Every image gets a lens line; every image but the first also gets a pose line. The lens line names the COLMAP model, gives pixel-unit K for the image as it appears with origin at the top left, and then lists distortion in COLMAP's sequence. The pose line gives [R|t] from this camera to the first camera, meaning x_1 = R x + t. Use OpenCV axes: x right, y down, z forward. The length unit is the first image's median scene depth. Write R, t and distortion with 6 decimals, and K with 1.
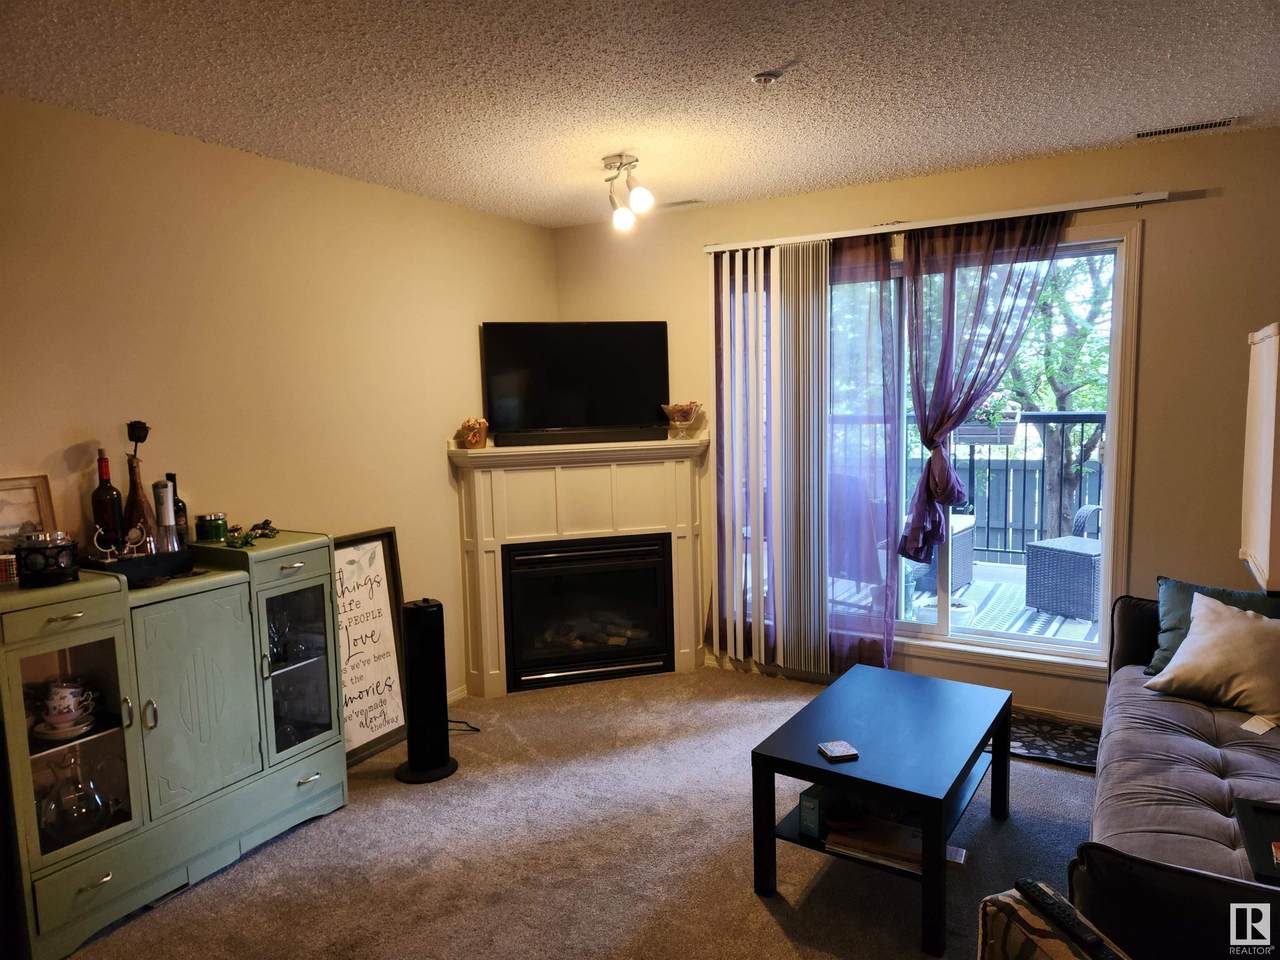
lens RADIAL K [[871.0, 0, 645.8], [0, 871.0, 475.6], [0, 0, 1]] dist [0.035113, -0.019785]
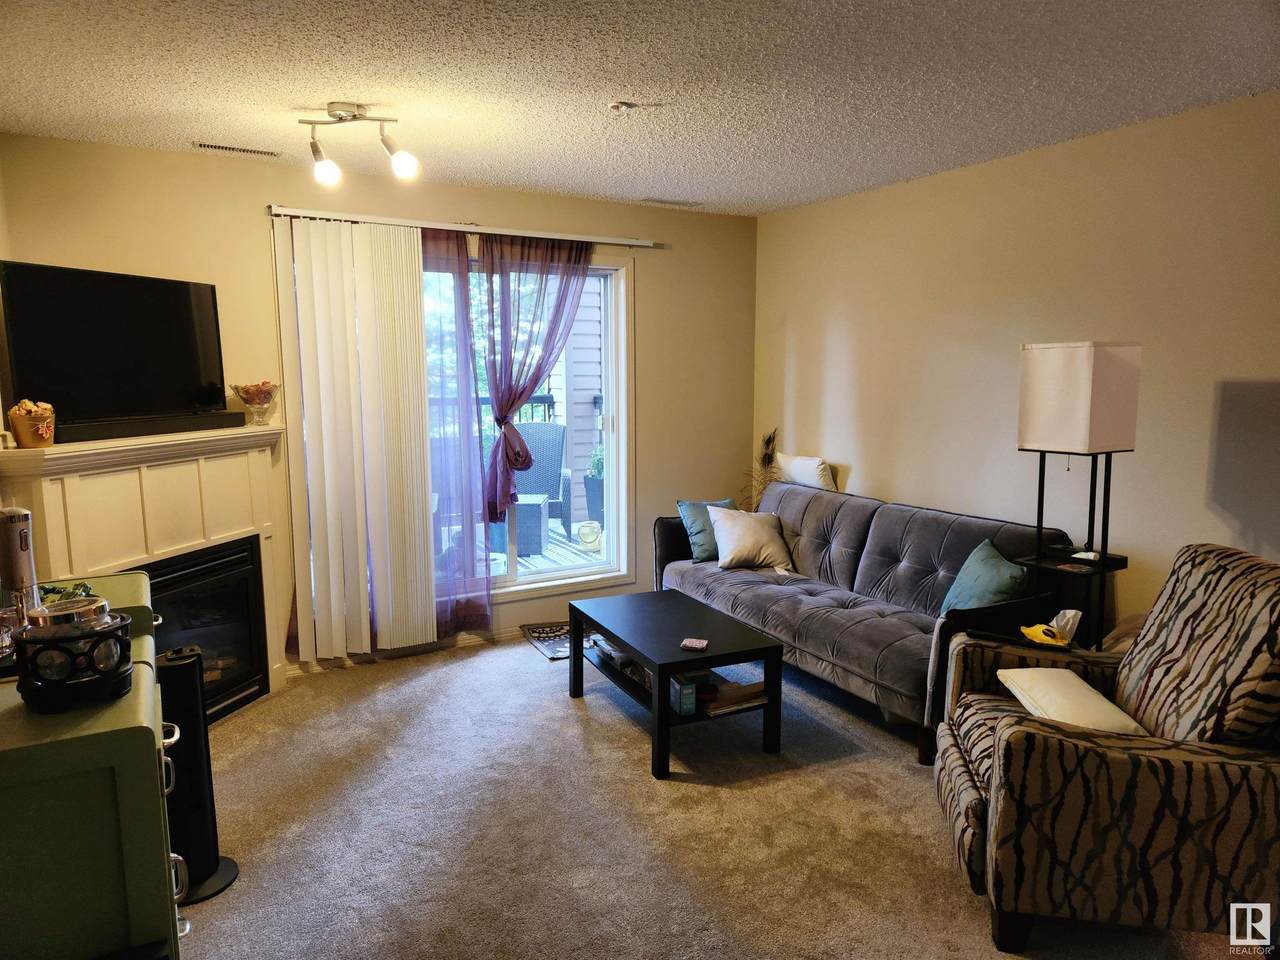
lens RADIAL K [[871.0, 0, 647.1], [0, 871.0, 482.3], [0, 0, 1]] dist [0.035113, -0.019785]
pose [[0.470548, -0.090340, 0.877738, -0.616250], [0.076652, 0.995170, 0.061334, -0.010244], [-0.879039, 0.038419, 0.475199, 0.279393]]
